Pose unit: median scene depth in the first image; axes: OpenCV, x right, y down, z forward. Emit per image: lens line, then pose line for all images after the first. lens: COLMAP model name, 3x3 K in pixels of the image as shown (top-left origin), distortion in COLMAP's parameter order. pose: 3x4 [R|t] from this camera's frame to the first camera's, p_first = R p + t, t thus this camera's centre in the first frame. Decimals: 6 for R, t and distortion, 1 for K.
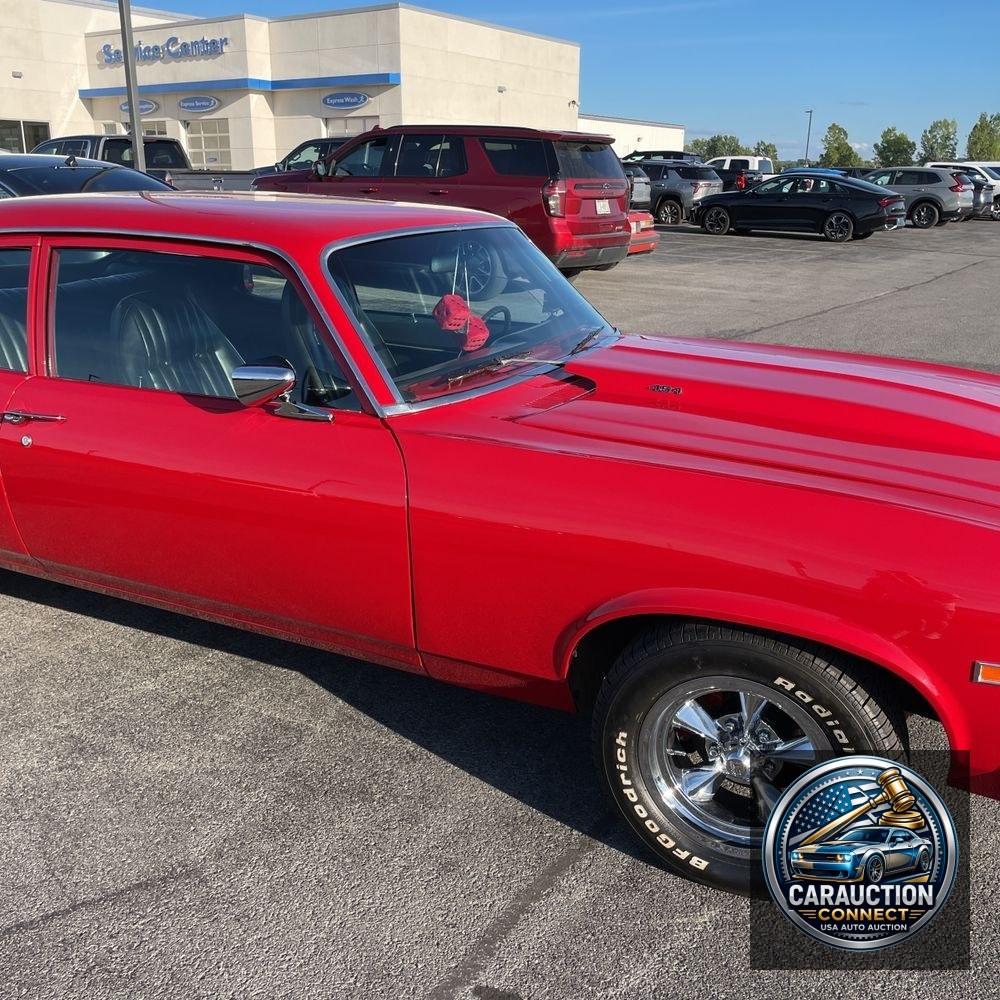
lens RADIAL K [[1019.9, 0, 508.4], [0, 1019.9, 497.4], [0, 0, 1]] dist [0.030199, 0.000000]
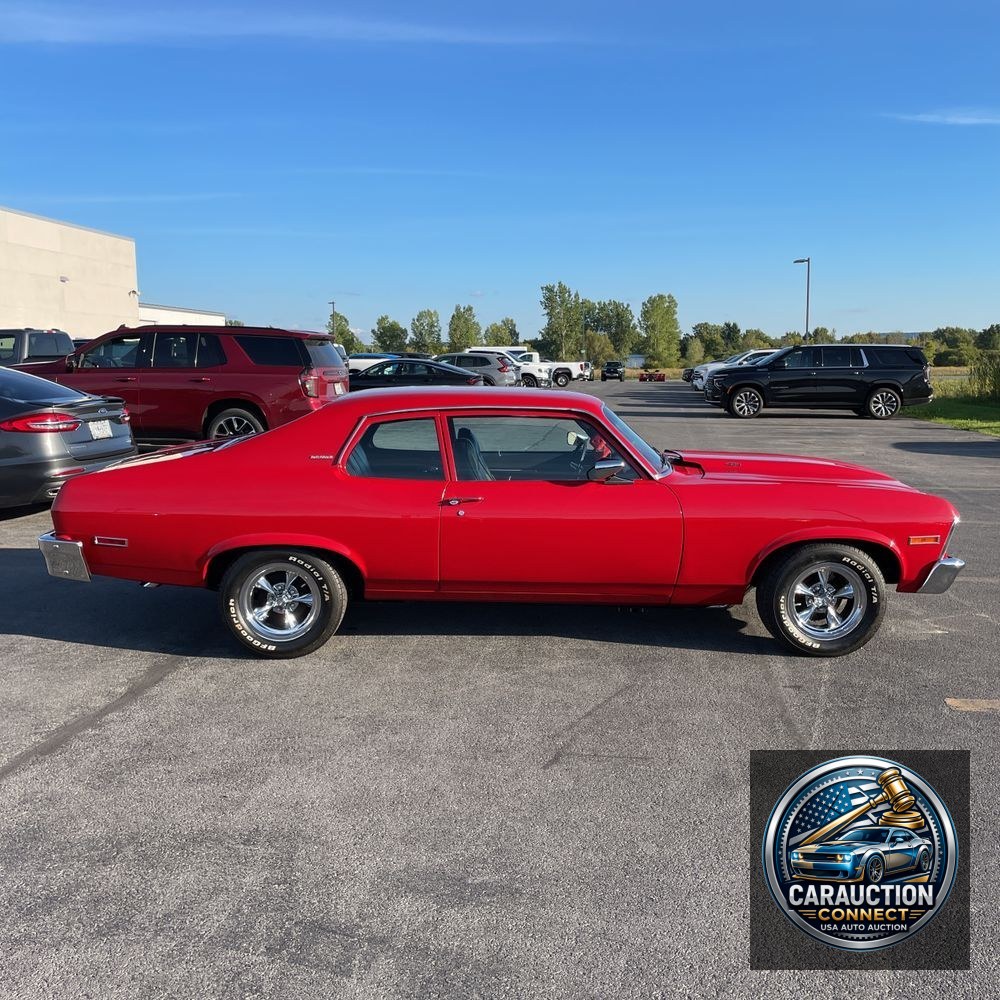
lens RADIAL K [[1019.9, 0, 514.4], [0, 1019.9, 506.8], [0, 0, 1]] dist [0.030199, 0.000000]
pose [[0.890568, -0.076182, 0.448425, -0.267065], [0.146113, 0.981538, -0.123428, 0.039768], [-0.430743, 0.175442, 0.885257, -0.159373]]
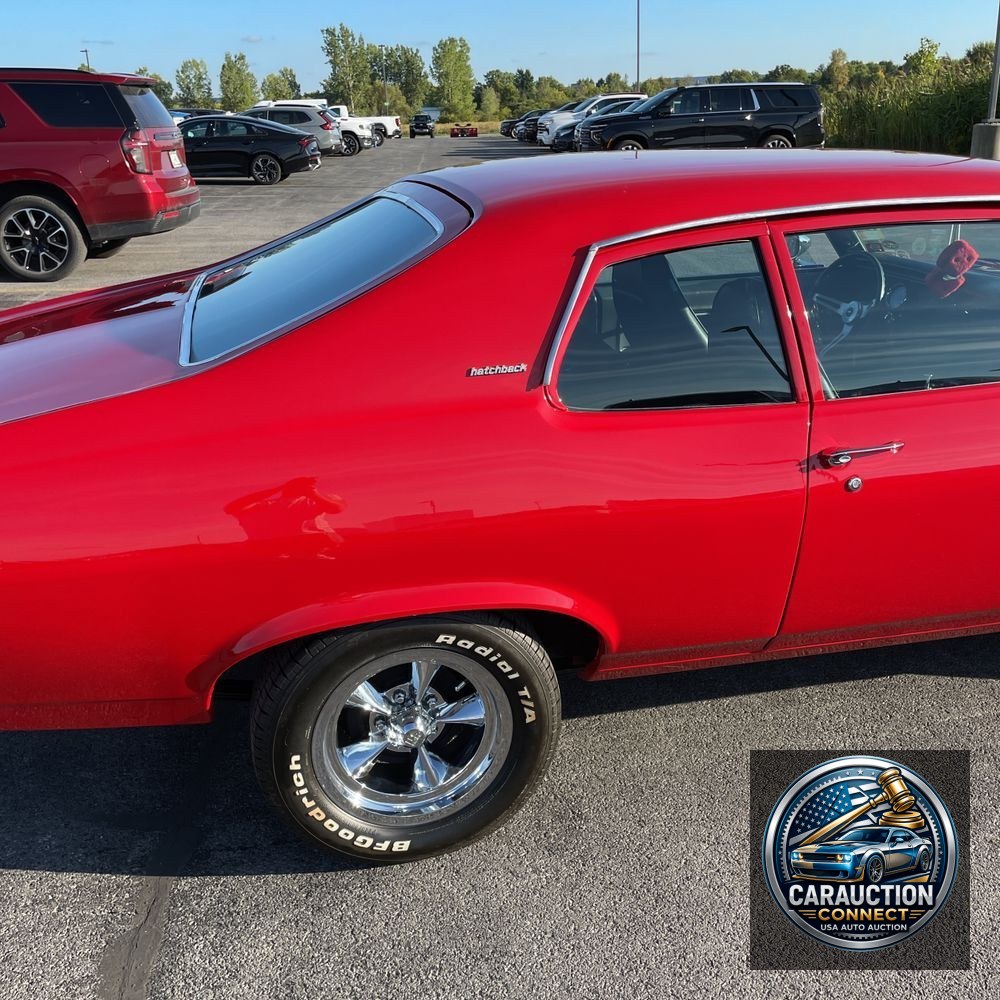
lens RADIAL K [[1019.9, 0, 510.8], [0, 1019.9, 492.1], [0, 0, 1]] dist [0.030199, 0.000000]
pose [[0.782986, -0.247517, 0.570674, -0.240231], [0.220973, 0.968263, 0.116779, -0.043228], [-0.581467, 0.034667, 0.812831, 0.115719]]
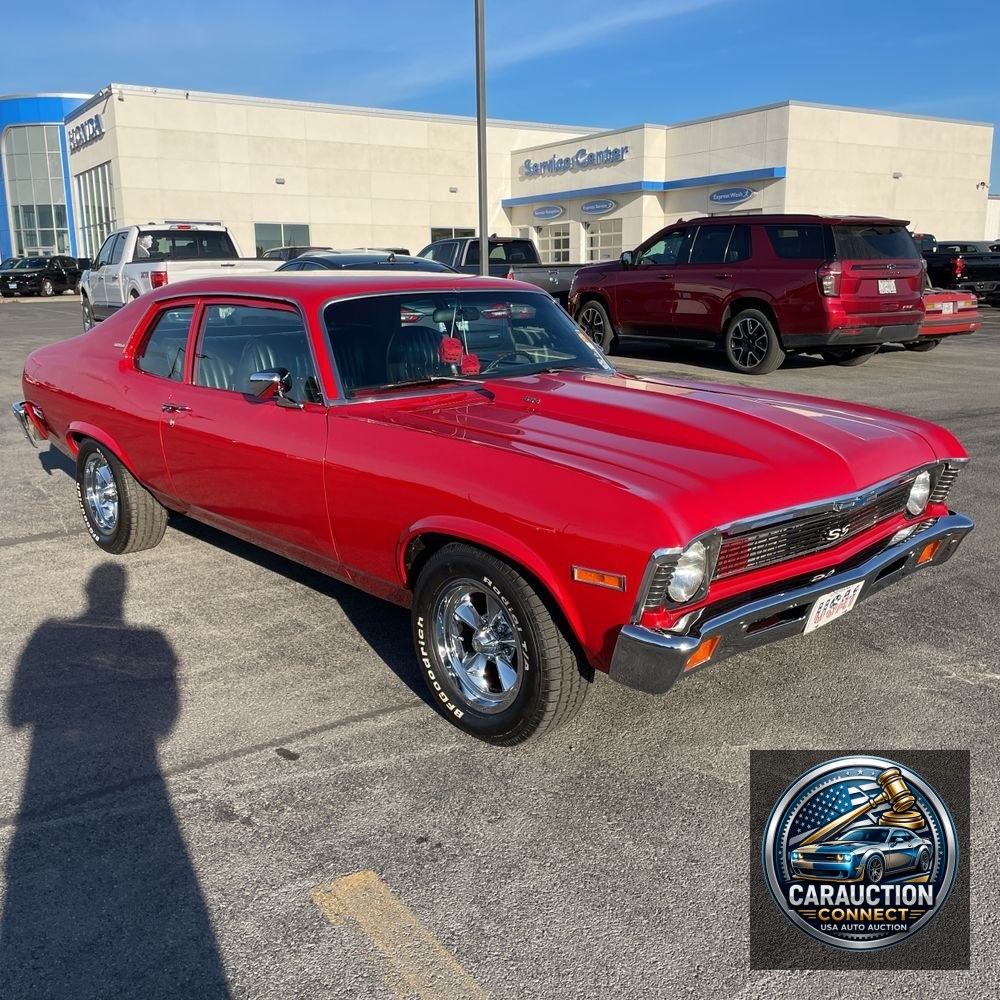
lens RADIAL K [[1019.9, 0, 498.4], [0, 1019.9, 499.1], [0, 0, 1]] dist [0.030199, 0.000000]
pose [[0.920202, 0.065605, -0.385907, 0.135015], [-0.097356, 0.993235, -0.063296, 0.024956], [0.379144, 0.095815, 0.920364, -0.057690]]
